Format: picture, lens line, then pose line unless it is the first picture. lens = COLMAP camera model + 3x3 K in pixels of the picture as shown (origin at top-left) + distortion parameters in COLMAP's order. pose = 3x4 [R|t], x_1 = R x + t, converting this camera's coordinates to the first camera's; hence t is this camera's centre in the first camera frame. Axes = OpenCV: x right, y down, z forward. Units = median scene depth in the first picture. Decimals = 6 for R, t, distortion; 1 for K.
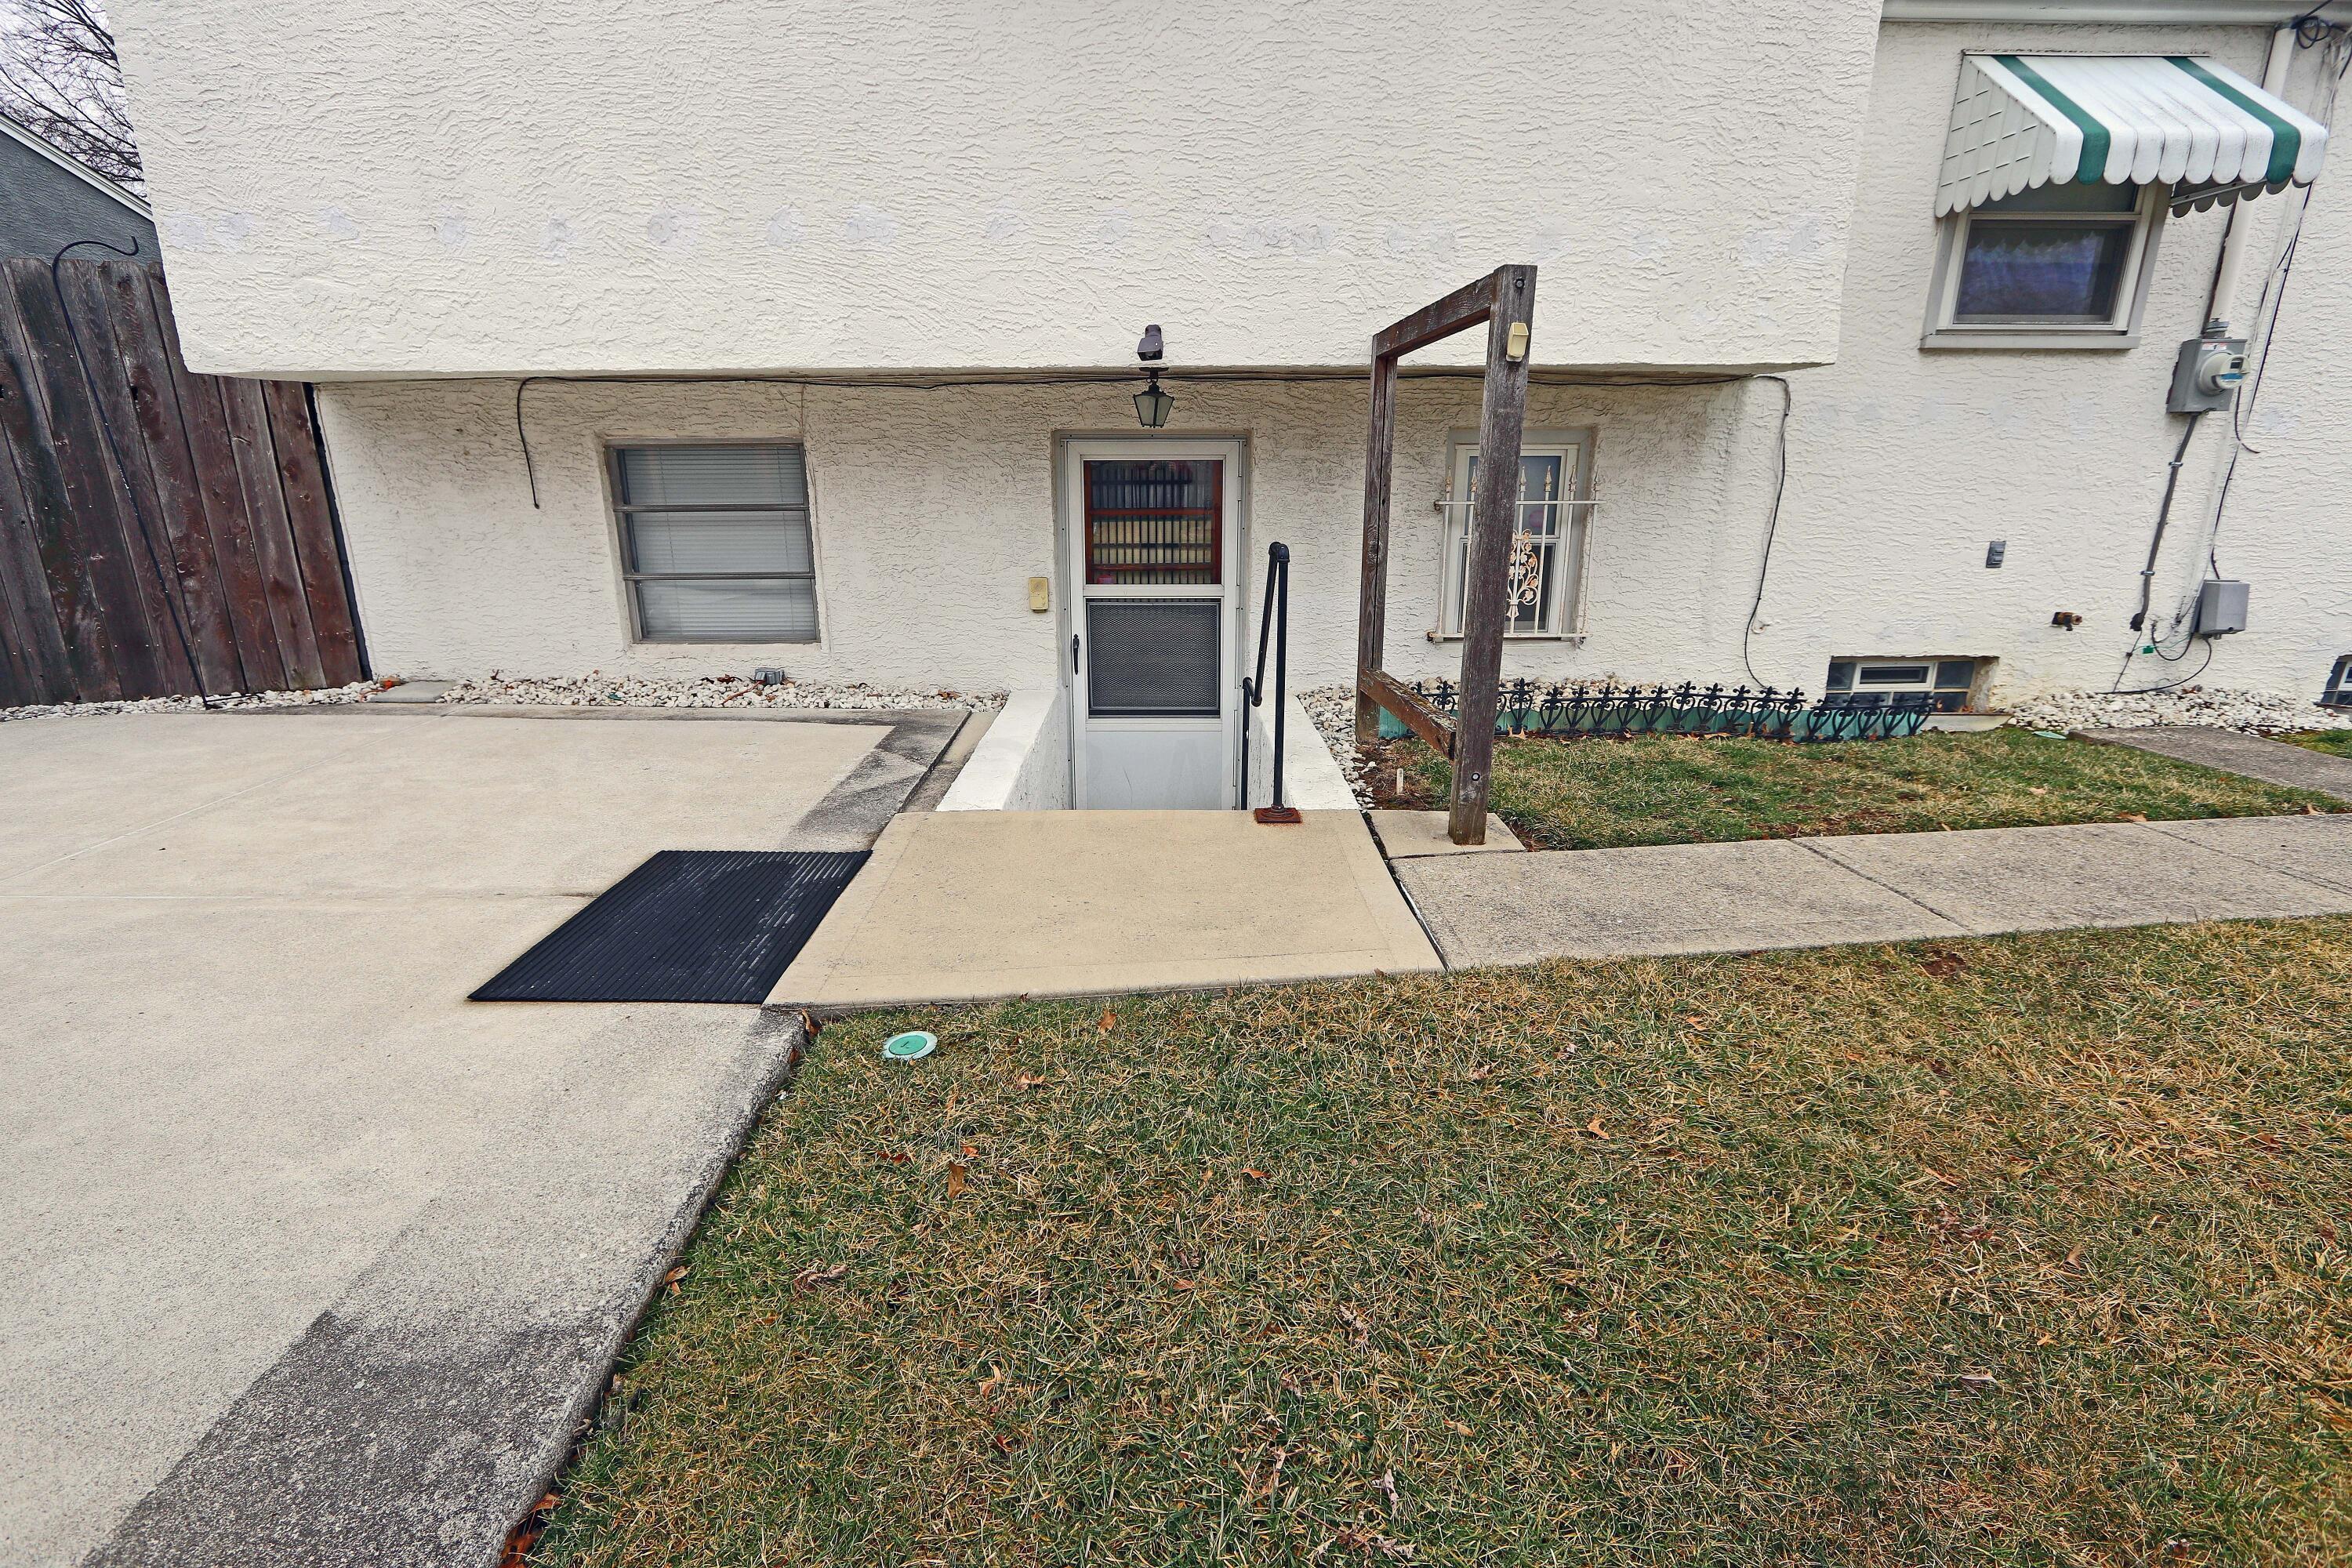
lens RADIAL K [[1094.7, 0, 1176.0], [0, 1094.7, 784.0], [0, 0, 1]] dist [-0.011002, 0.000851]
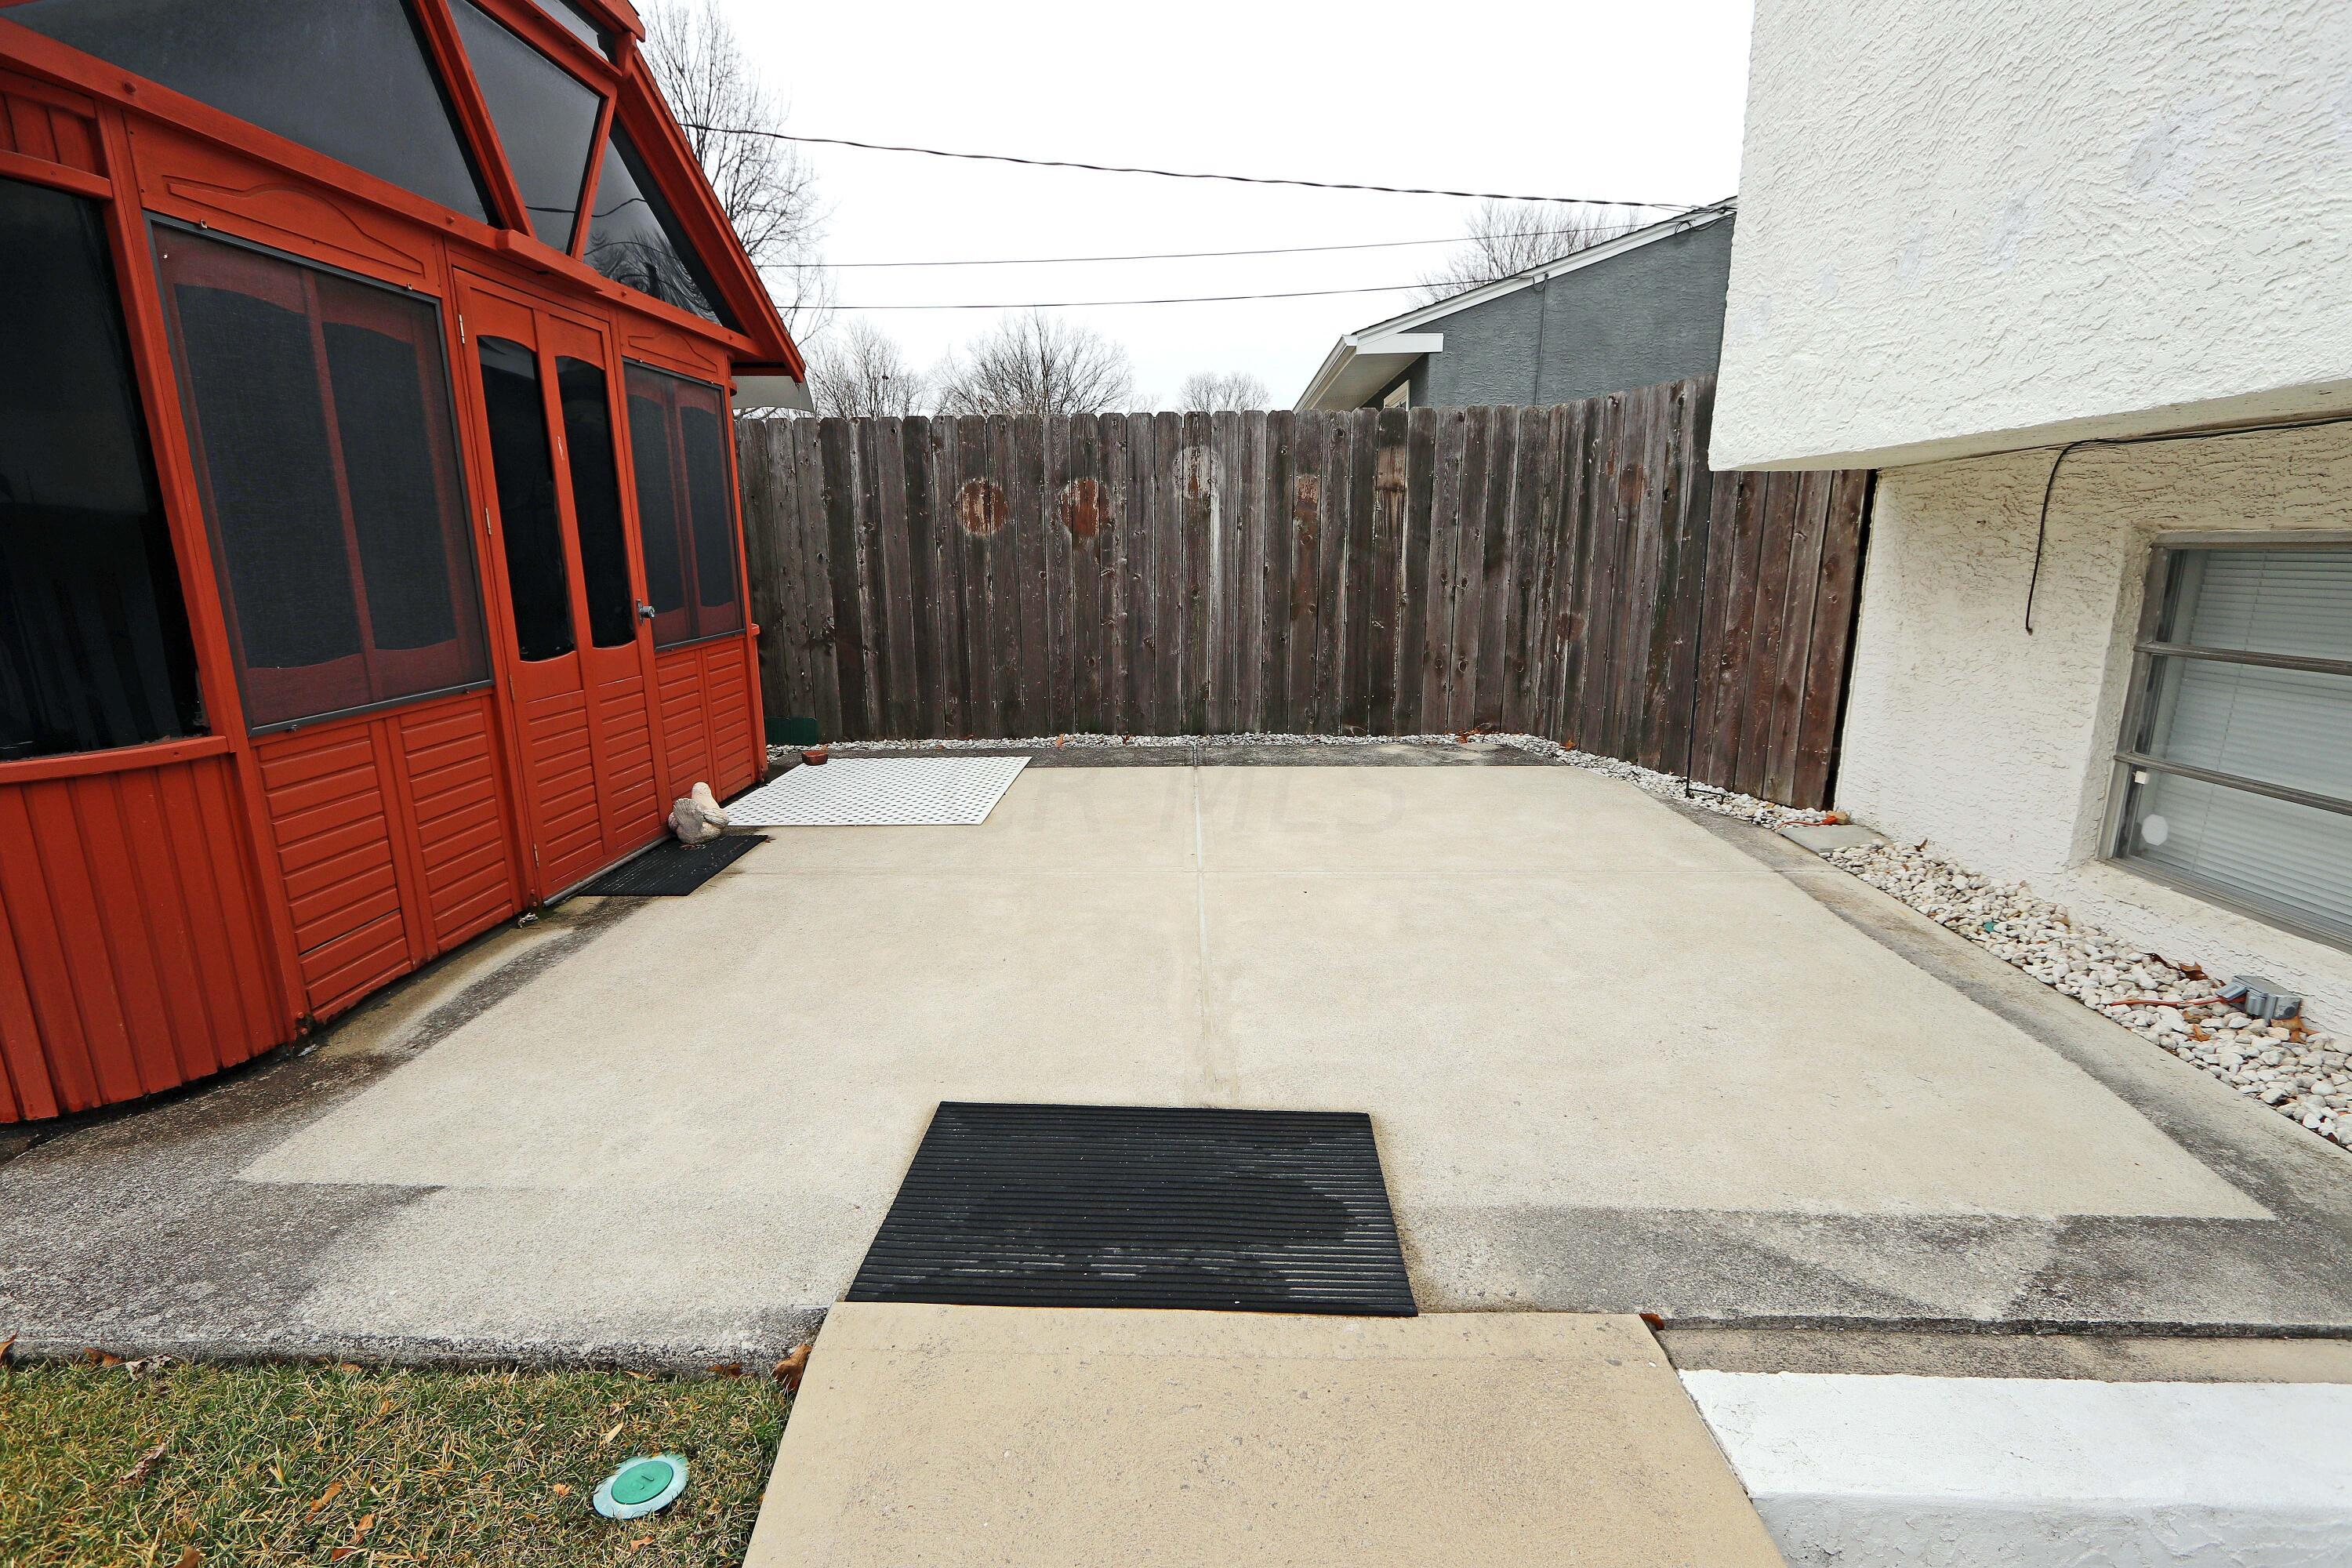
lens RADIAL K [[1094.7, 0, 1176.0], [0, 1094.7, 784.0], [0, 0, 1]] dist [-0.011002, 0.000851]
pose [[-0.064130, 0.218513, -0.973724, 0.128992], [-0.274595, 0.934204, 0.227729, -0.179555], [0.959419, 0.281984, 0.000092, 0.533818]]
